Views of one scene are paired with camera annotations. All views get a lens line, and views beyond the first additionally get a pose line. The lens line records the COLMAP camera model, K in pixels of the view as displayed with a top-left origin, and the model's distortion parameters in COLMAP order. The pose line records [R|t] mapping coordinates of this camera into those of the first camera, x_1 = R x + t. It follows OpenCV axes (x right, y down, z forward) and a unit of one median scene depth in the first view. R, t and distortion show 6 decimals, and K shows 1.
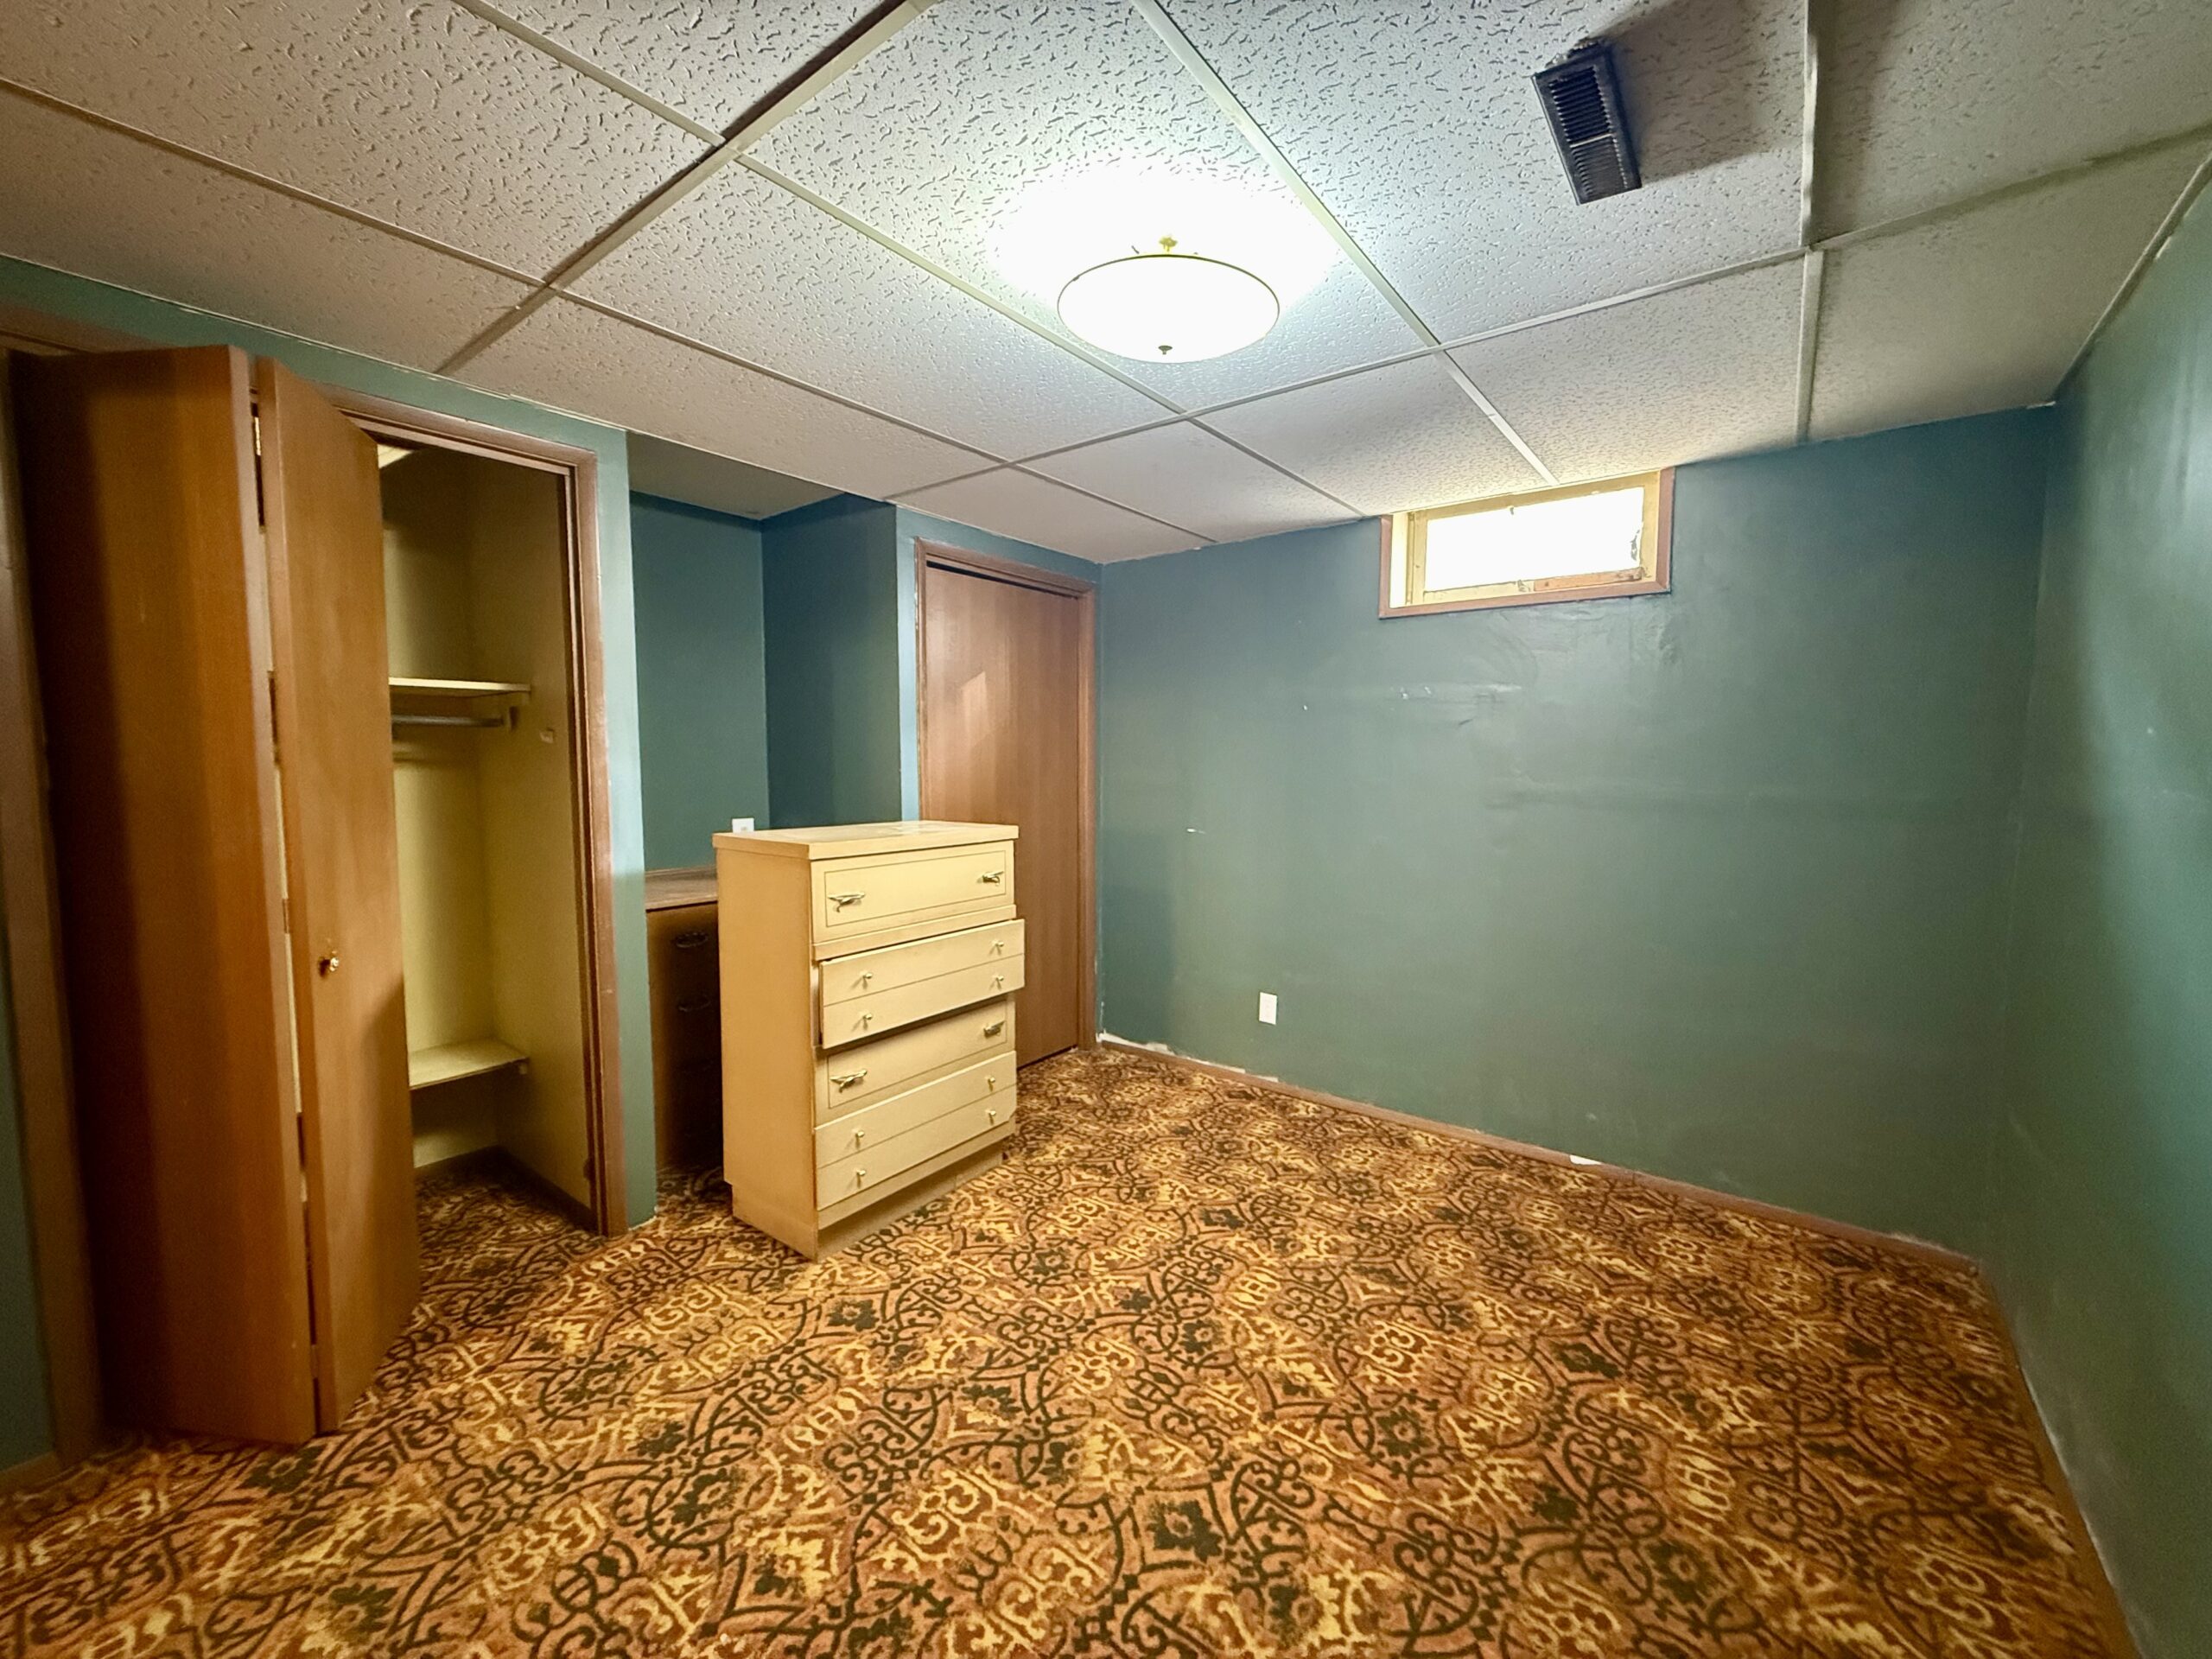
lens RADIAL K [[883.3, 0, 1098.7], [0, 883.3, 827.8], [0, 0, 1]] dist [-0.000870, 0.000940]
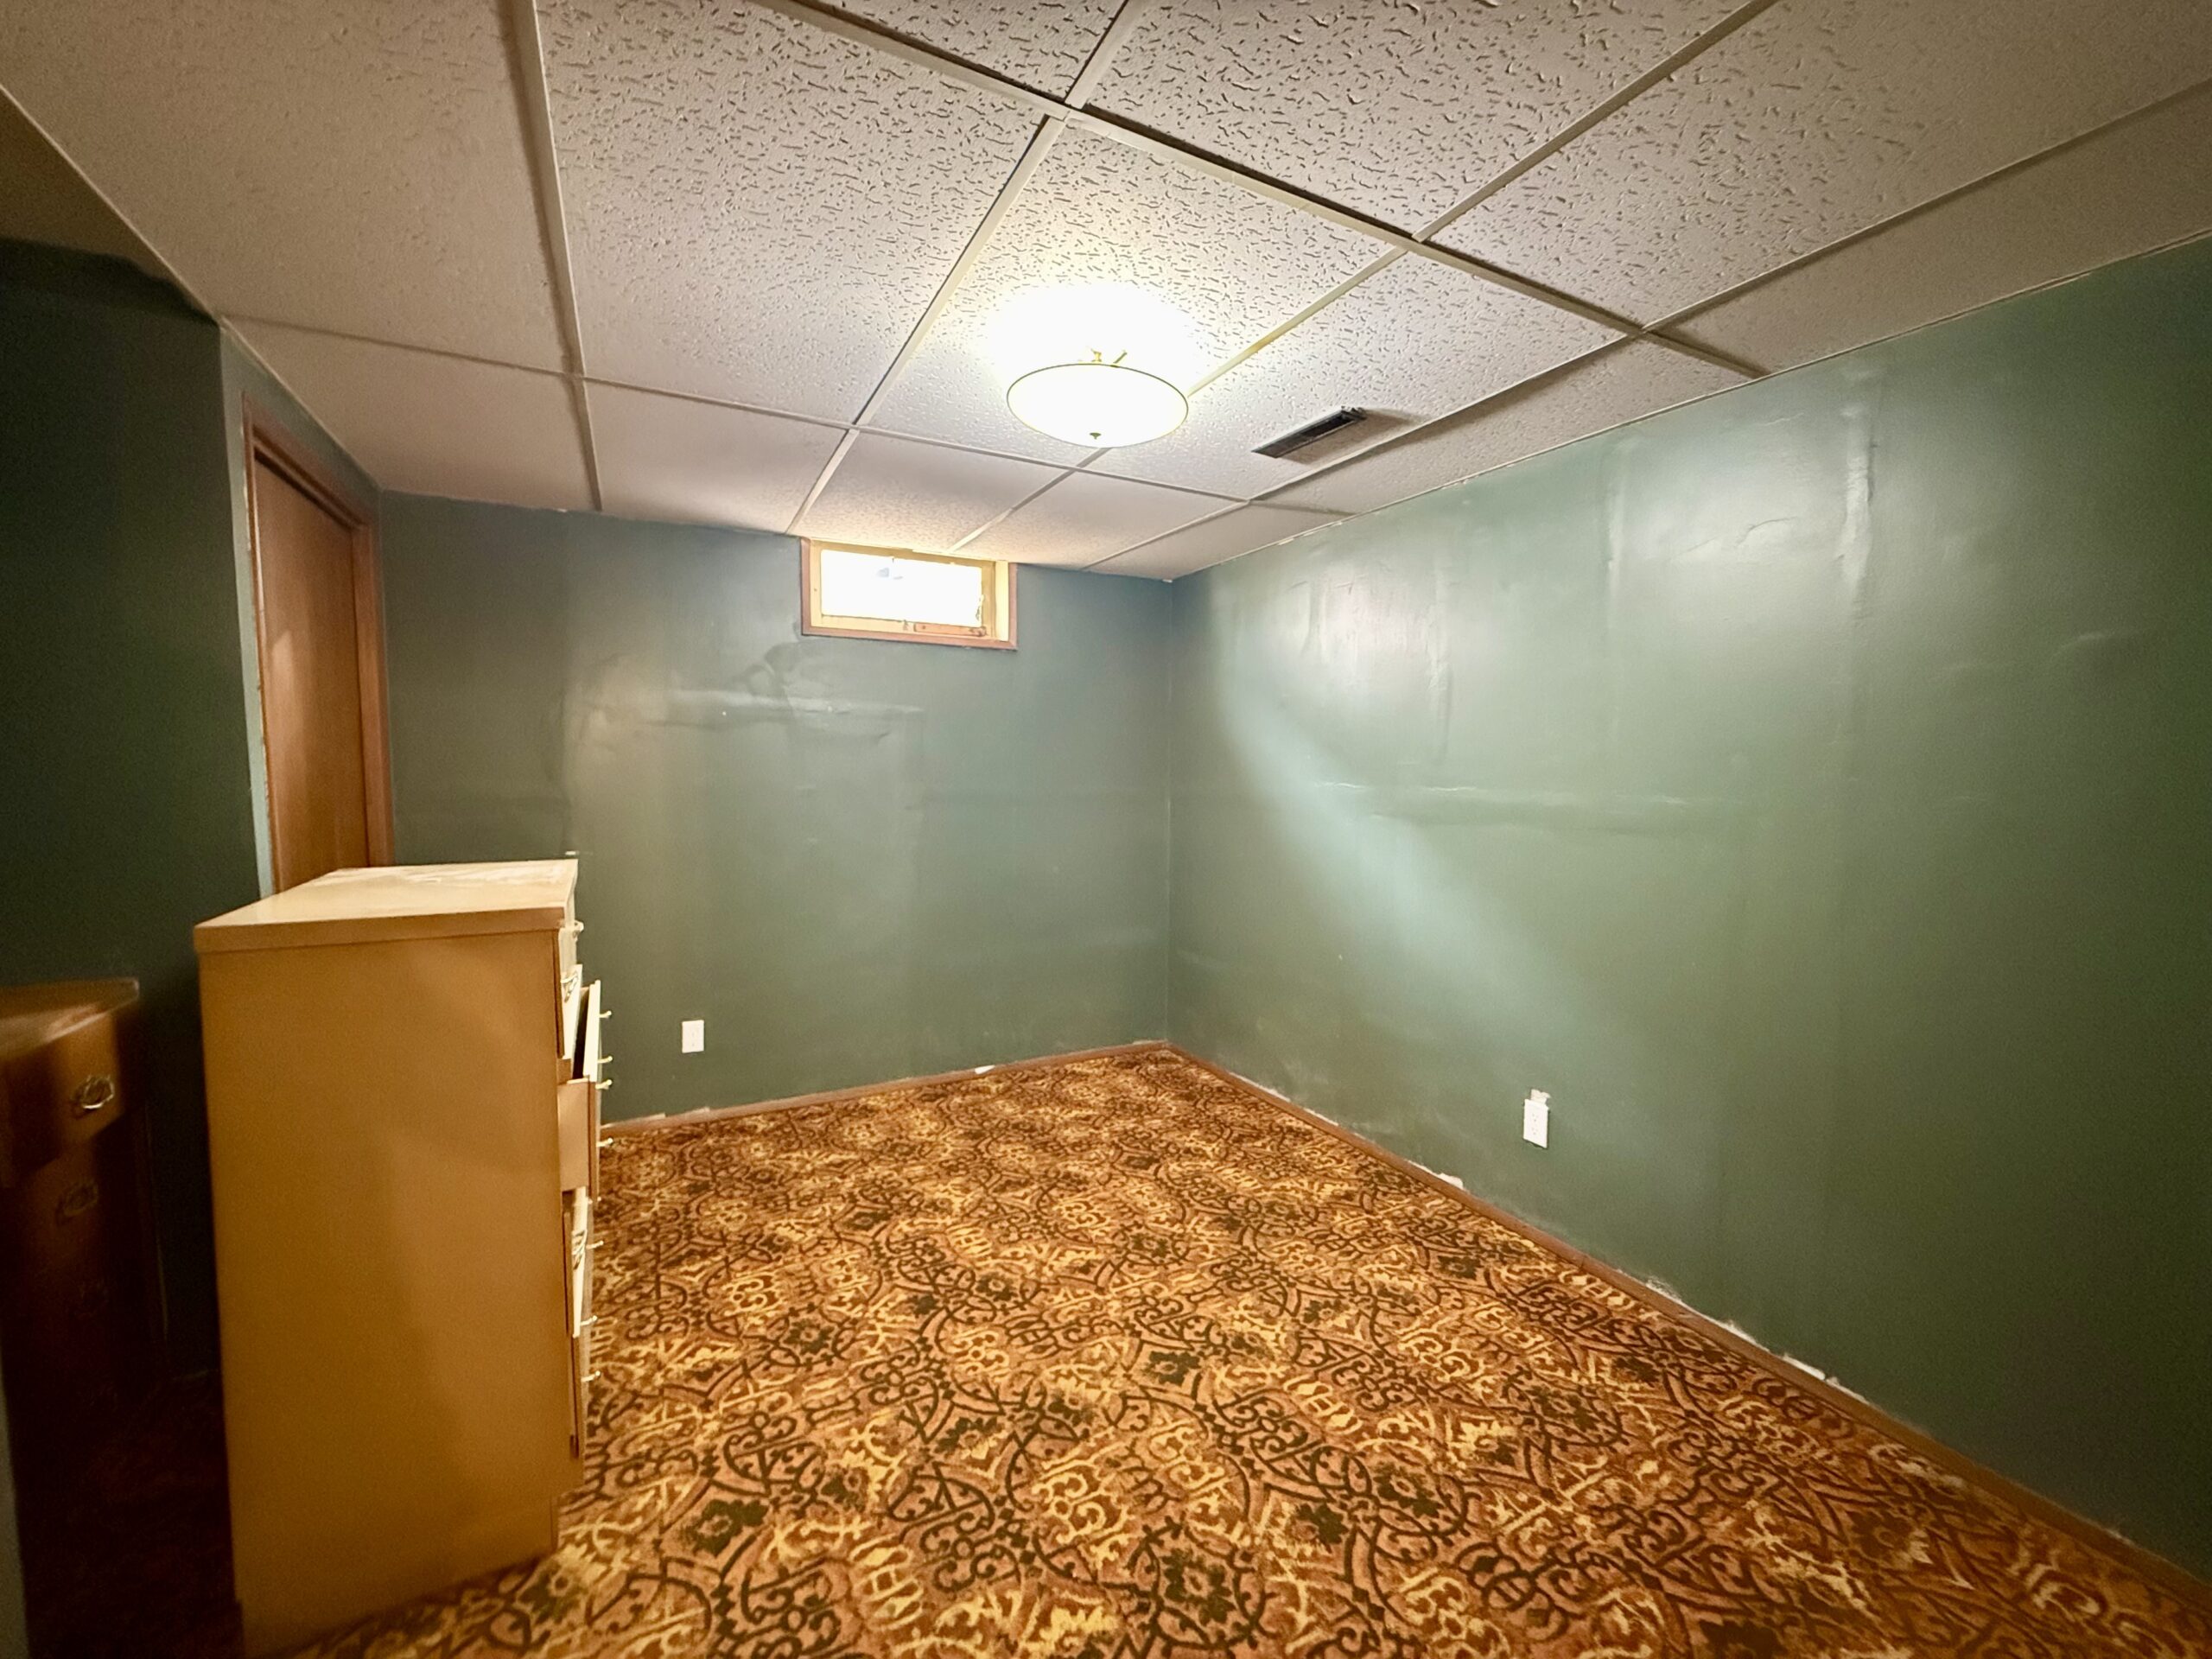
lens RADIAL K [[883.3, 0, 1101.9], [0, 883.3, 825.7], [0, 0, 1]] dist [-0.000870, 0.000940]
pose [[0.411362, -0.062051, 0.909357, -0.978472], [0.063396, 0.997212, 0.039368, -0.050643], [-0.909264, 0.041455, 0.414149, 0.475421]]
